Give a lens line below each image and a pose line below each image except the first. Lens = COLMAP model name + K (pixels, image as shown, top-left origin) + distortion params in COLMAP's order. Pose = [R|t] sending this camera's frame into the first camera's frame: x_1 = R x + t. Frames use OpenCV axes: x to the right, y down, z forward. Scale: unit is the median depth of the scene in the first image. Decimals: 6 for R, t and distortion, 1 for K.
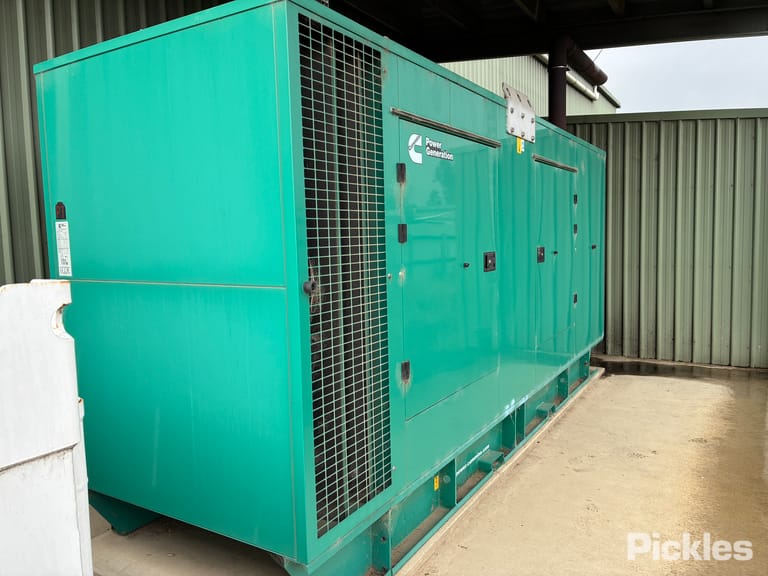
lens RADIAL K [[589.6, 0, 388.3], [0, 589.6, 287.8], [0, 0, 1]] dist [0.002785, -0.004992]
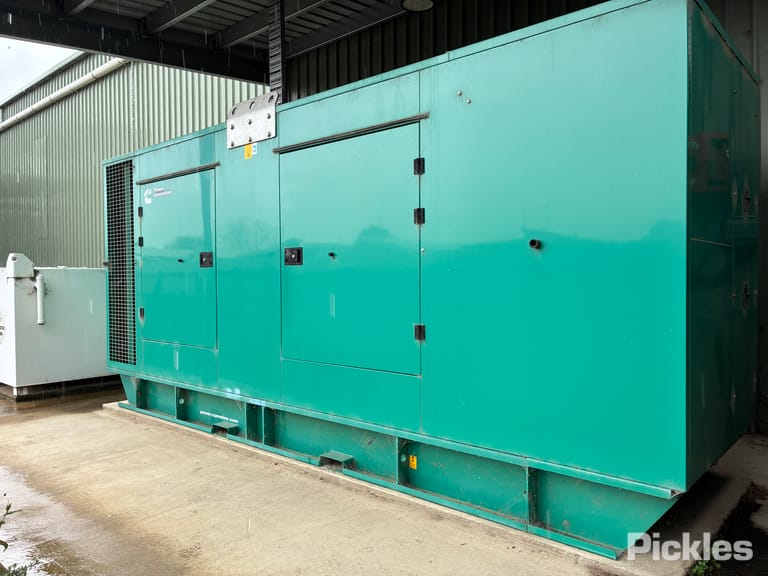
lens RADIAL K [[589.6, 0, 388.3], [0, 589.6, 287.8], [0, 0, 1]] dist [0.002785, -0.004992]
pose [[-0.171163, 0.041403, -0.984372, 1.701479], [-0.079356, 0.995291, 0.055661, -0.107165], [0.982042, 0.087643, -0.167071, 2.001254]]
